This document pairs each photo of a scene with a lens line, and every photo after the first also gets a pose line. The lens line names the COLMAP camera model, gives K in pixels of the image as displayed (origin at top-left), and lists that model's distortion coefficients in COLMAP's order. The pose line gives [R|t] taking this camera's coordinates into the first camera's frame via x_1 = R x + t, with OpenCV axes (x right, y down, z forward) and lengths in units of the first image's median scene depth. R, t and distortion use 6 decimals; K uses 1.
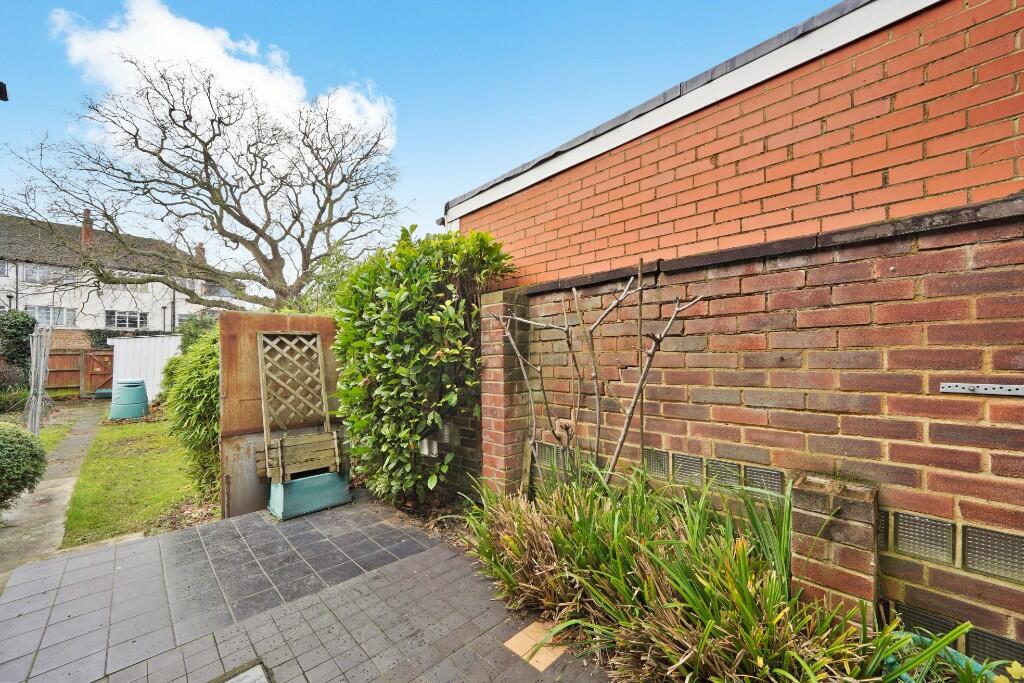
lens RADIAL K [[389.0, 0, 518.2], [0, 389.0, 349.8], [0, 0, 1]] dist [-0.013364, -0.000461]
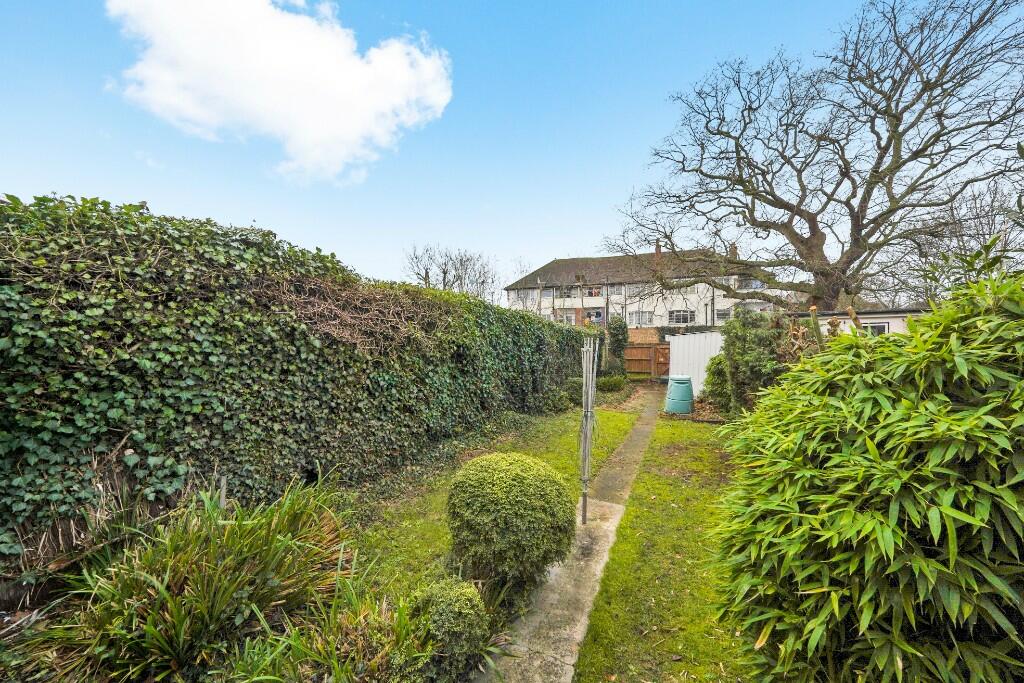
lens RADIAL K [[366.8, 0, 517.9], [0, 366.8, 344.3], [0, 0, 1]] dist [-0.011436, 0.000006]
pose [[0.343252, 0.005373, -0.939228, -0.098051], [0.014662, 0.999831, 0.011078, -0.012941], [0.939129, -0.017574, 0.343116, 0.106331]]
